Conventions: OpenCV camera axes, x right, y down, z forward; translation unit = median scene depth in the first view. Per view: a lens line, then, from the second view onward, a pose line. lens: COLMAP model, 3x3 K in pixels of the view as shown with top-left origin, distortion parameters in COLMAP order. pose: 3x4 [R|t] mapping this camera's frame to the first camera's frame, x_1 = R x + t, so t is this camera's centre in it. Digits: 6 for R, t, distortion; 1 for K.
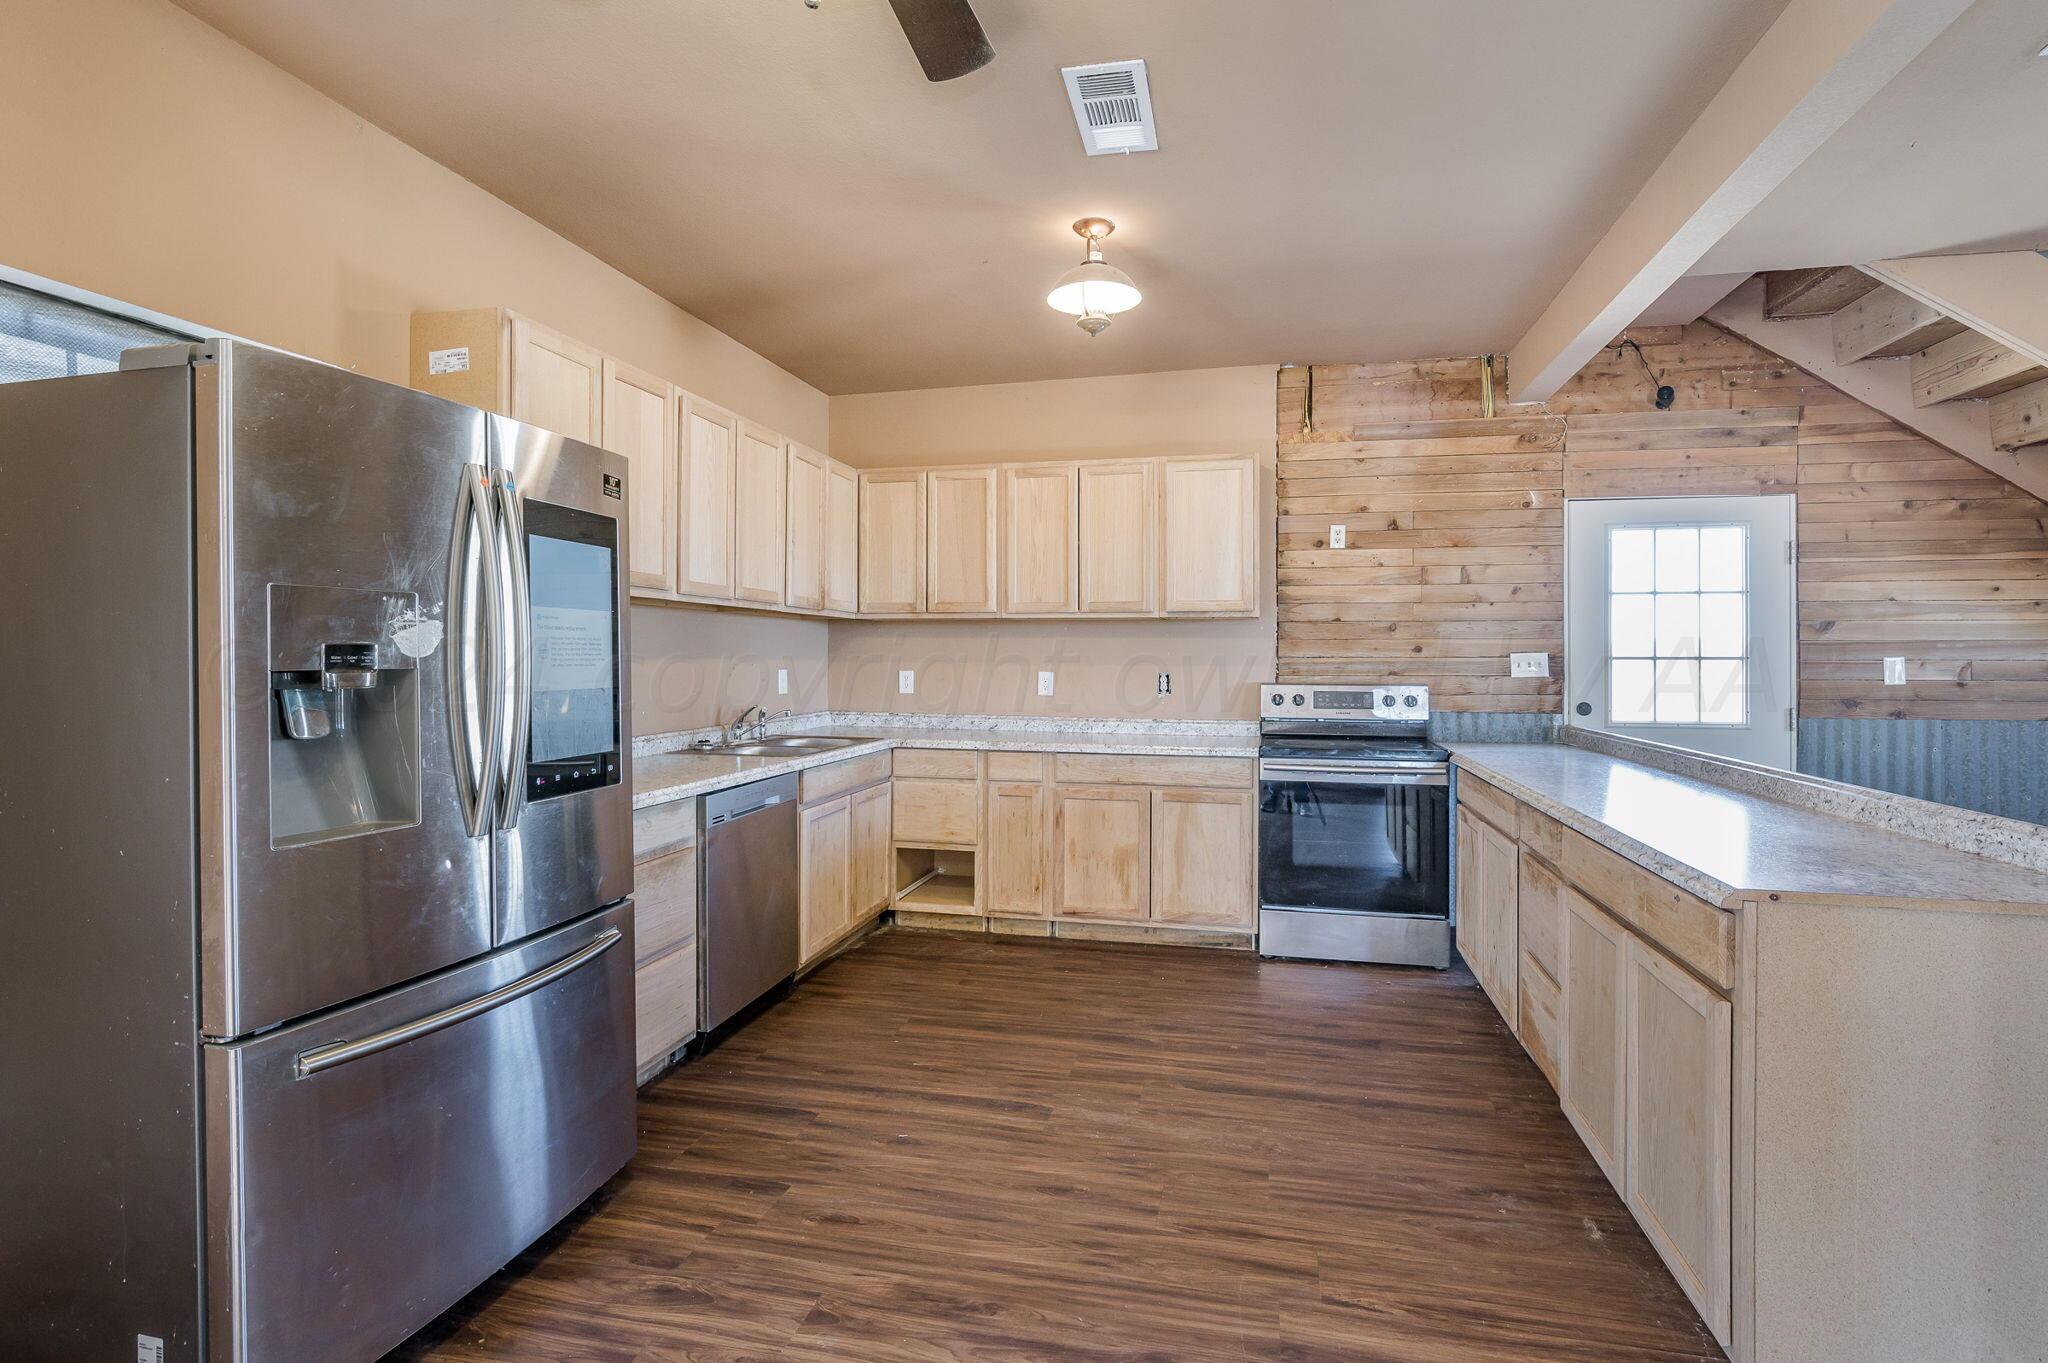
lens RADIAL K [[934.9, 0, 1069.5], [0, 934.9, 659.6], [0, 0, 1]] dist [-0.006451, -0.000266]
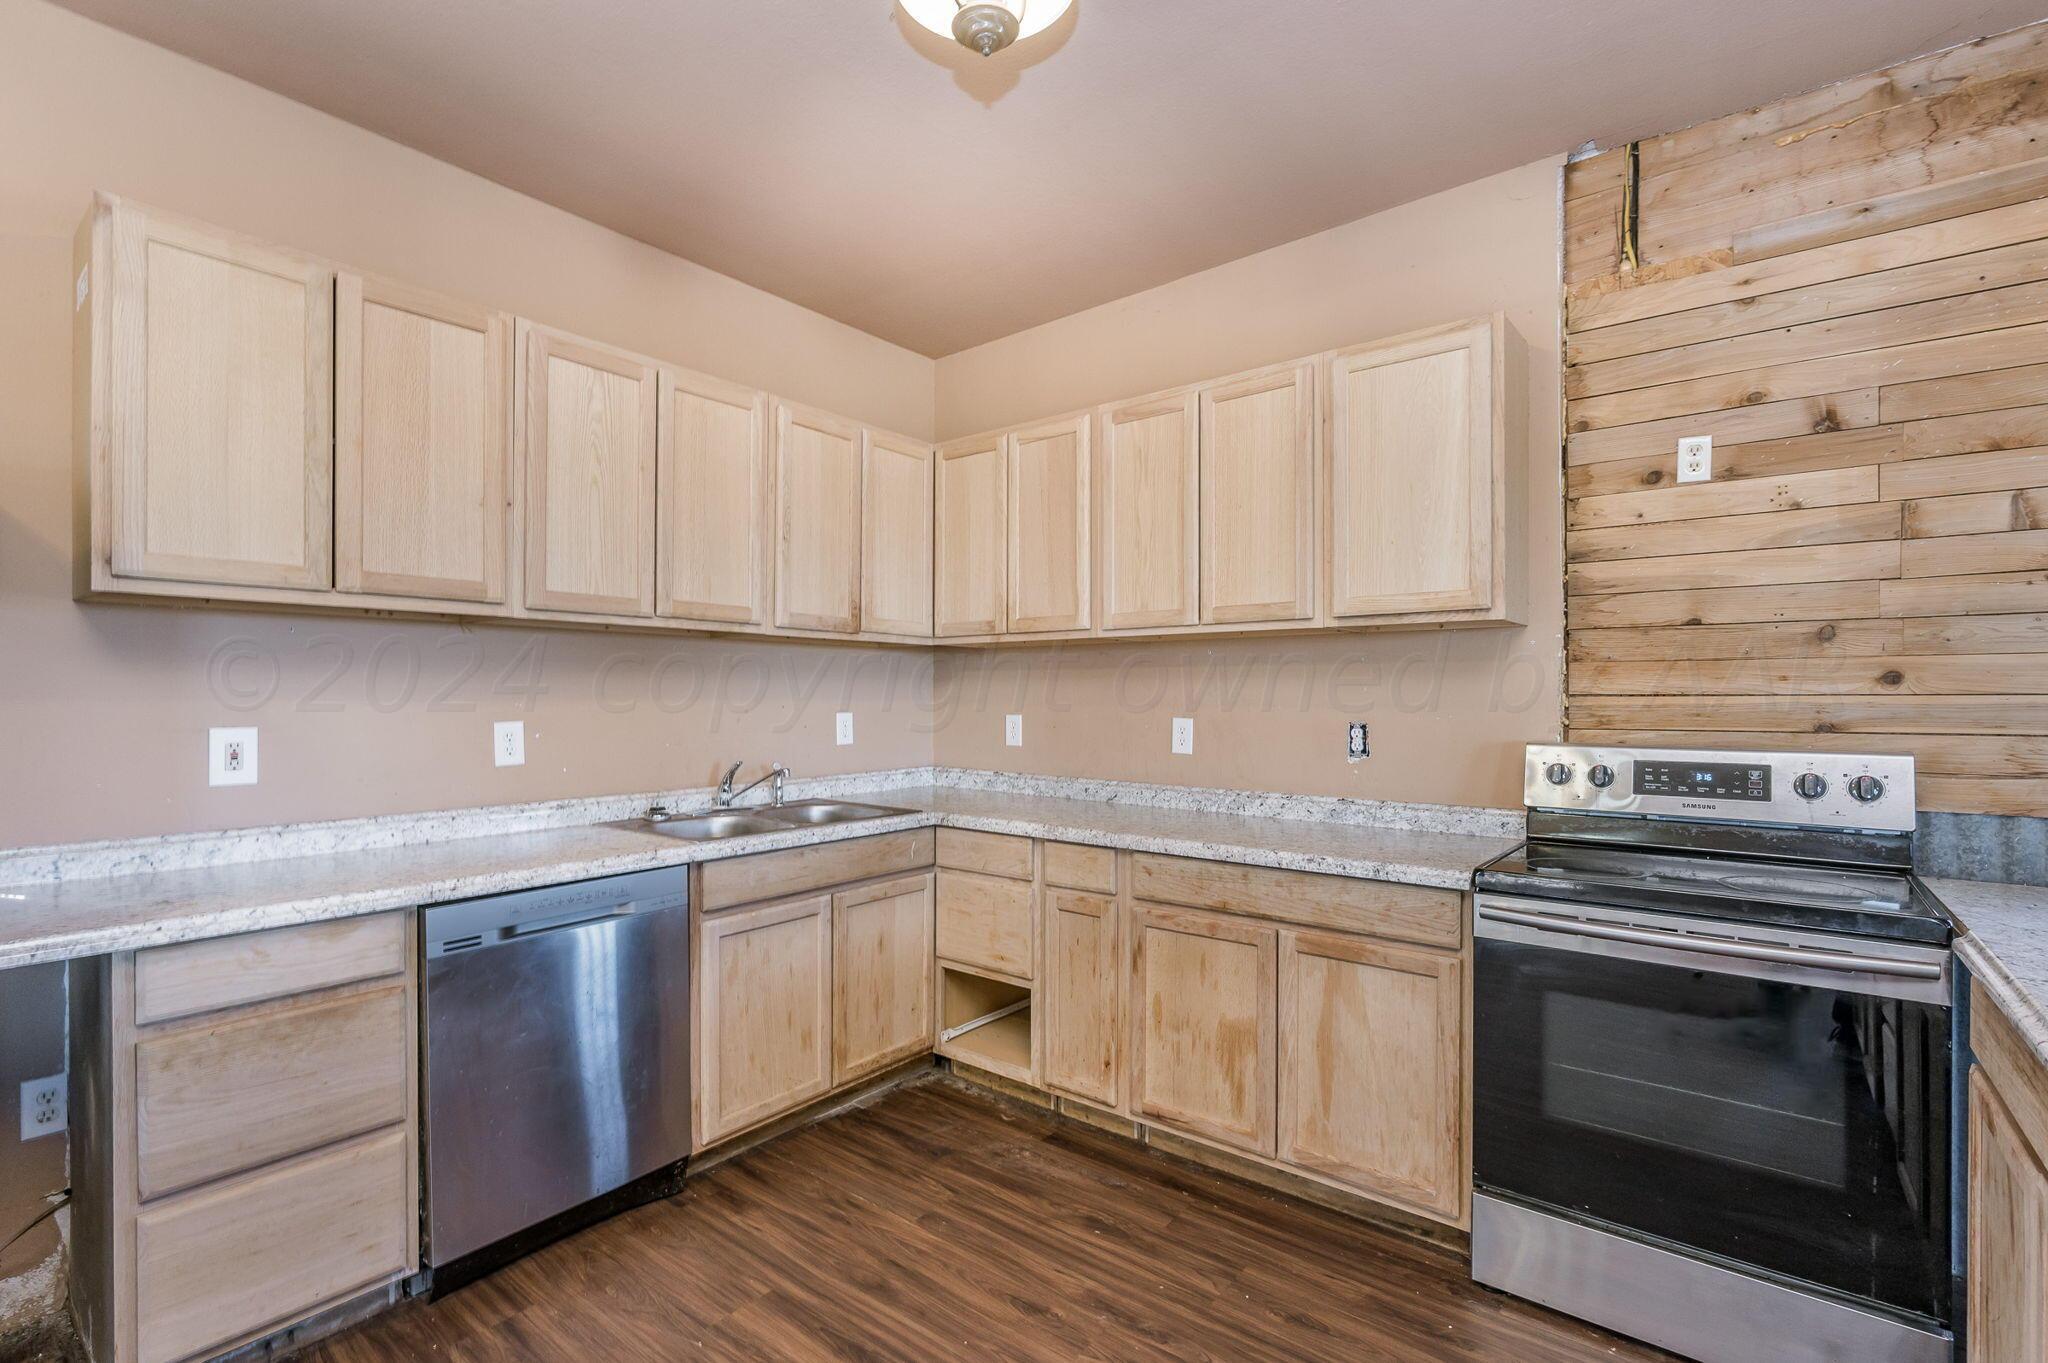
lens RADIAL K [[934.9, 0, 1057.7], [0, 934.9, 700.8], [0, 0, 1]] dist [-0.006451, -0.000266]
pose [[0.905133, 0.000105, -0.425128, 0.197544], [0.000404, 0.999999, 0.001107, 0.000026], [0.425128, -0.001174, 0.905132, 0.408819]]
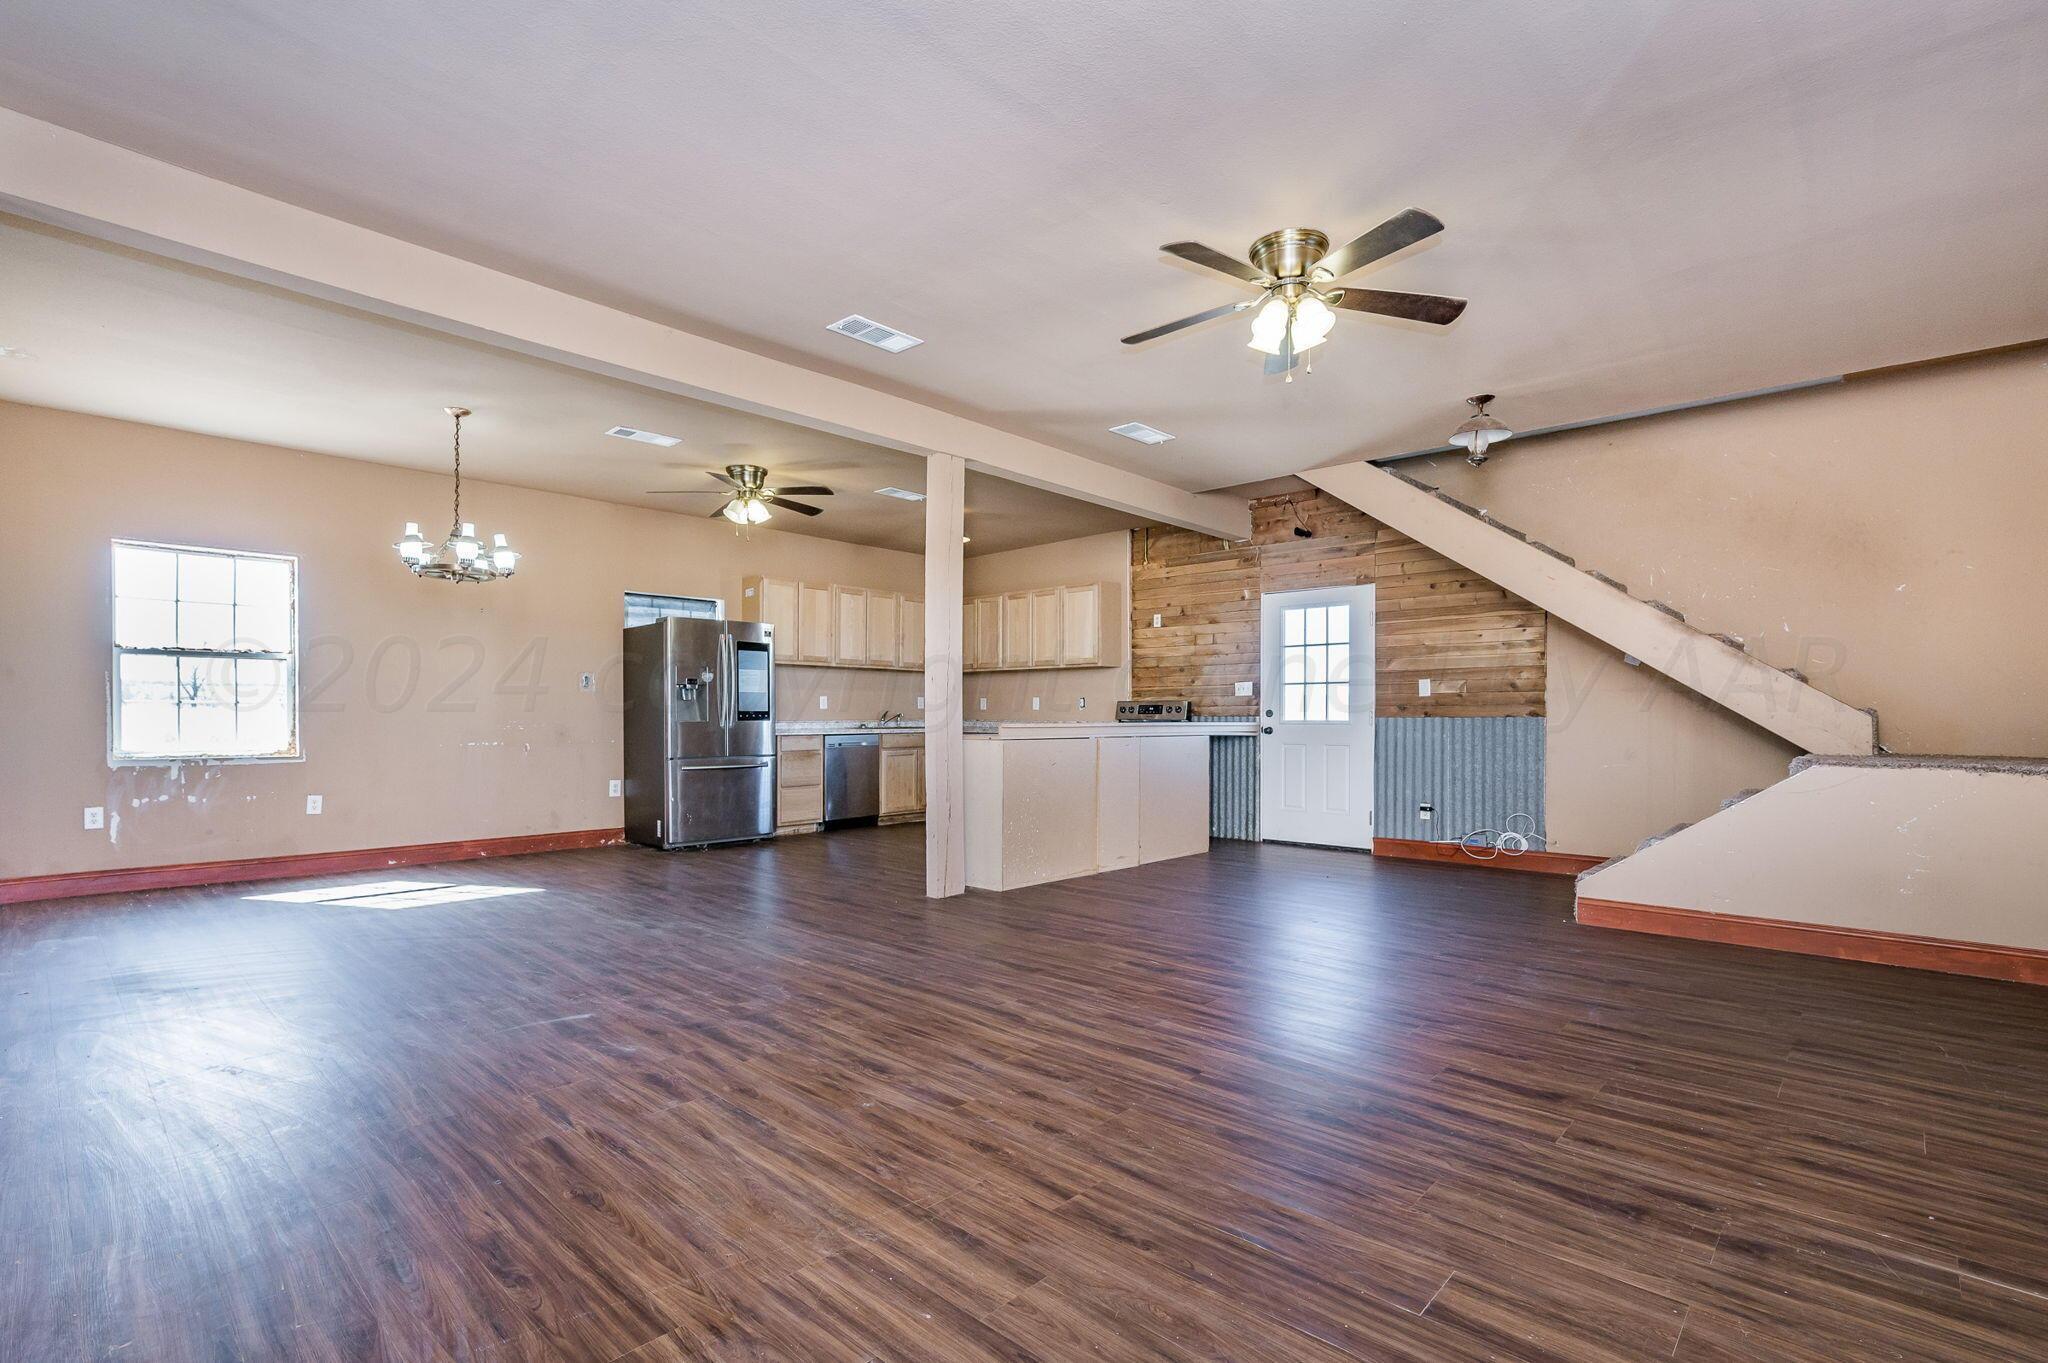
lens RADIAL K [[934.9, 0, 1025.8], [0, 934.9, 714.5], [0, 0, 1]] dist [-0.006451, -0.000266]
pose [[0.854230, -0.000917, -0.519895, 1.064783], [-0.002465, 0.999980, -0.005815, 0.065676], [0.519890, 0.006249, 0.854211, -0.721243]]
